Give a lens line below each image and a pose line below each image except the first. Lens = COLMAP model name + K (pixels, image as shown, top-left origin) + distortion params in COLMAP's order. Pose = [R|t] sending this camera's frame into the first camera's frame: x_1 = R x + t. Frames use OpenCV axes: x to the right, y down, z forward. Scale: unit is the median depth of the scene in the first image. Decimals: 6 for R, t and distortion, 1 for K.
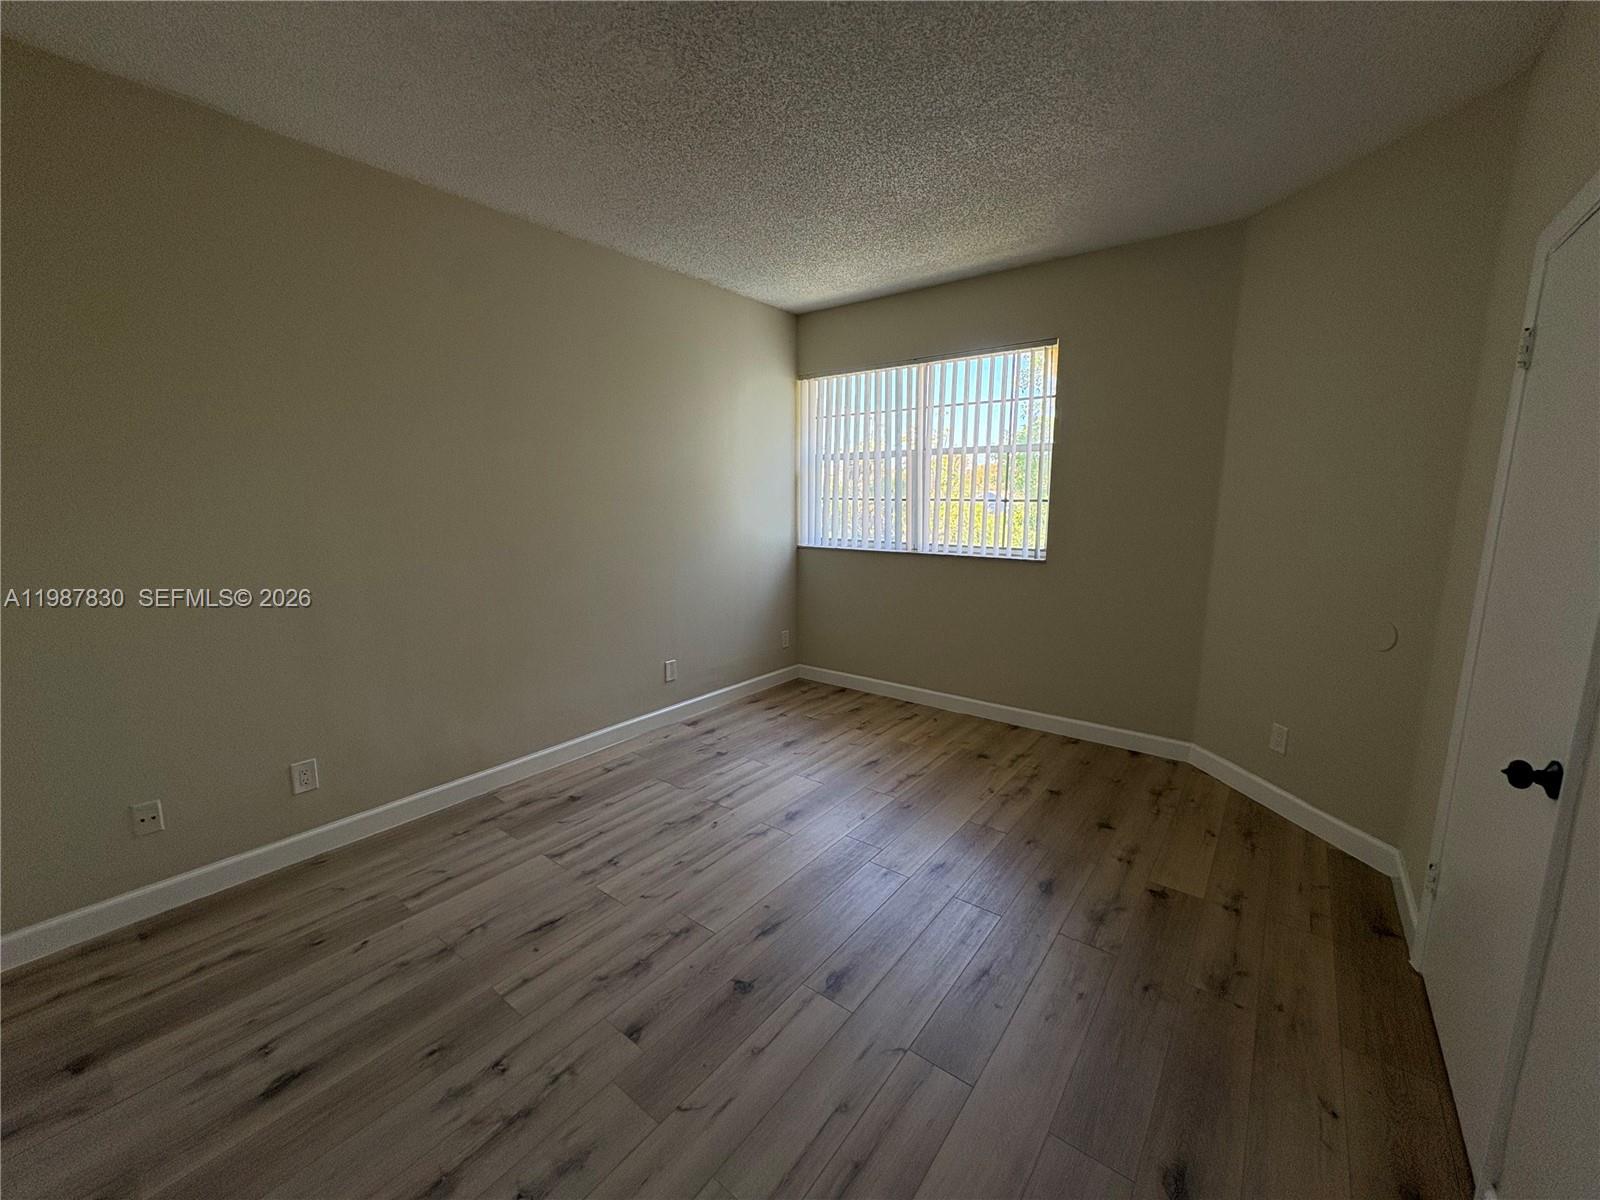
lens RADIAL K [[637.0, 0, 799.9], [0, 637.0, 598.9], [0, 0, 1]] dist [-0.000062, 0.000099]
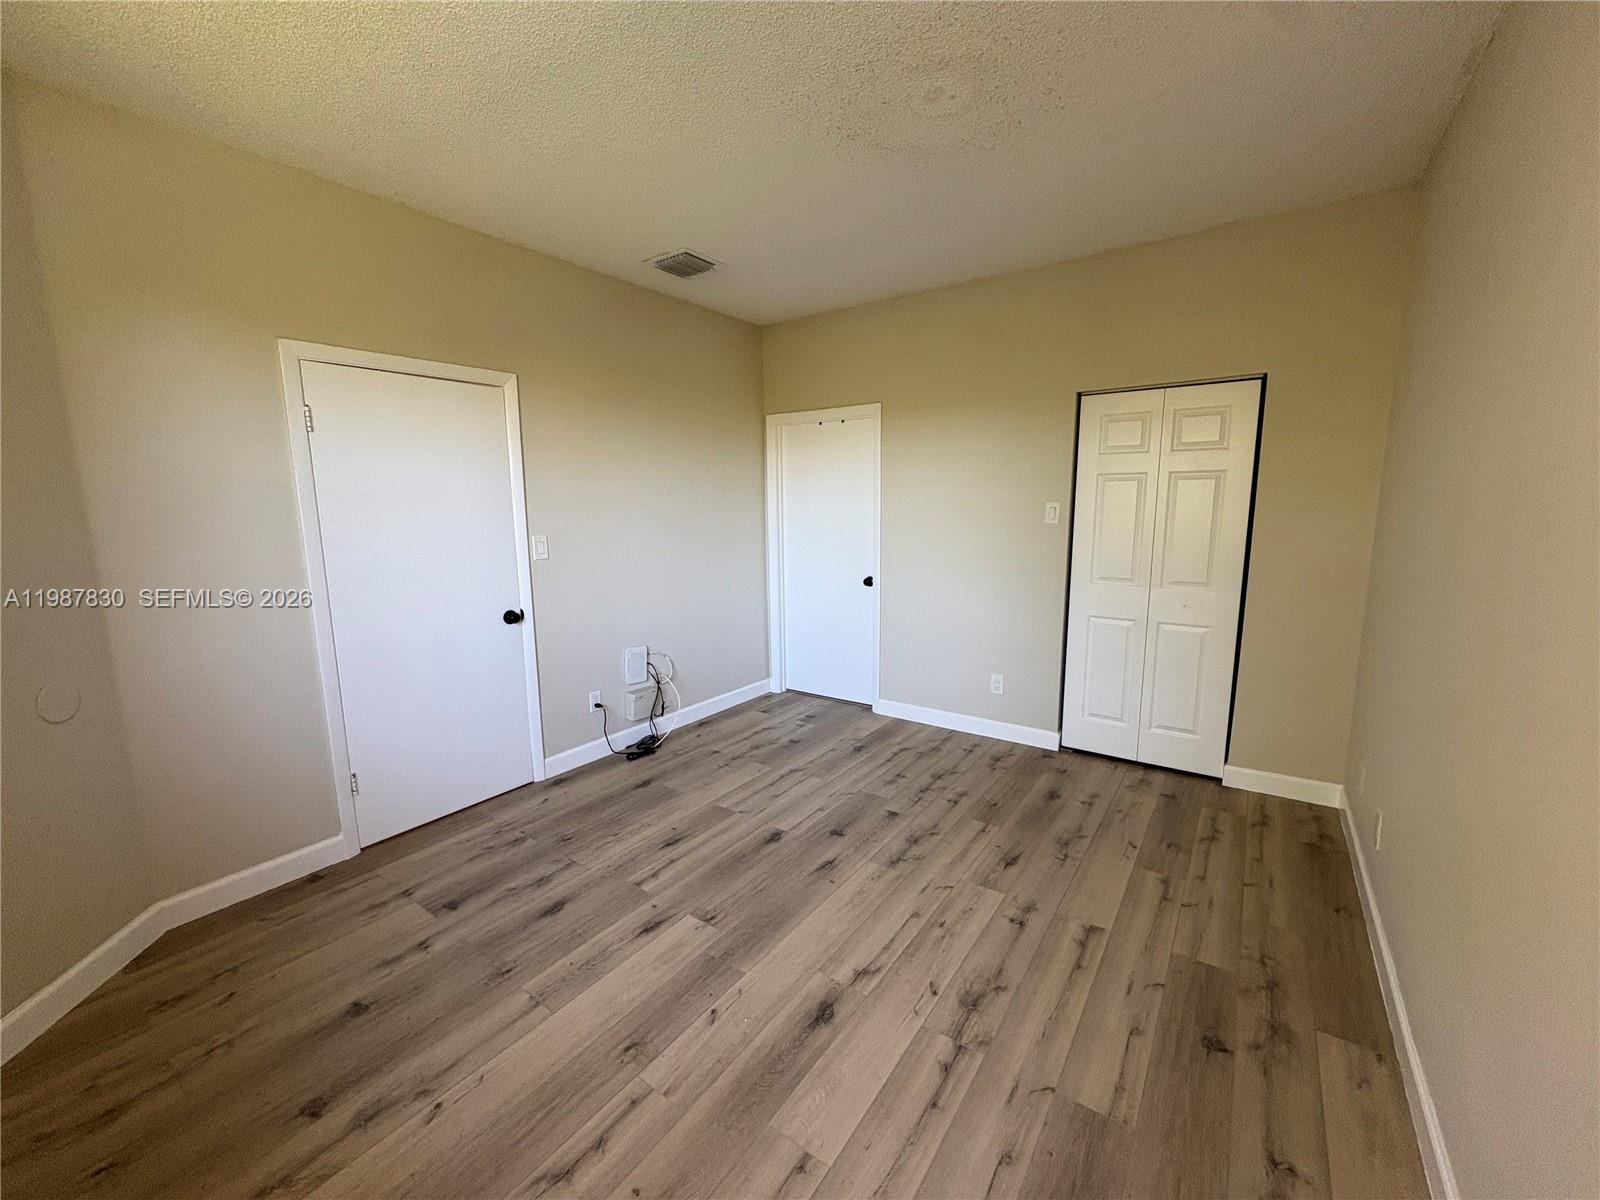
lens RADIAL K [[637.0, 0, 799.9], [0, 637.0, 598.9], [0, 0, 1]] dist [-0.000062, 0.000099]
pose [[-0.999222, 0.020077, -0.033959, 0.028559], [0.008477, 0.949980, 0.312196, -0.298671], [0.038529, 0.311665, -0.949411, 1.730853]]
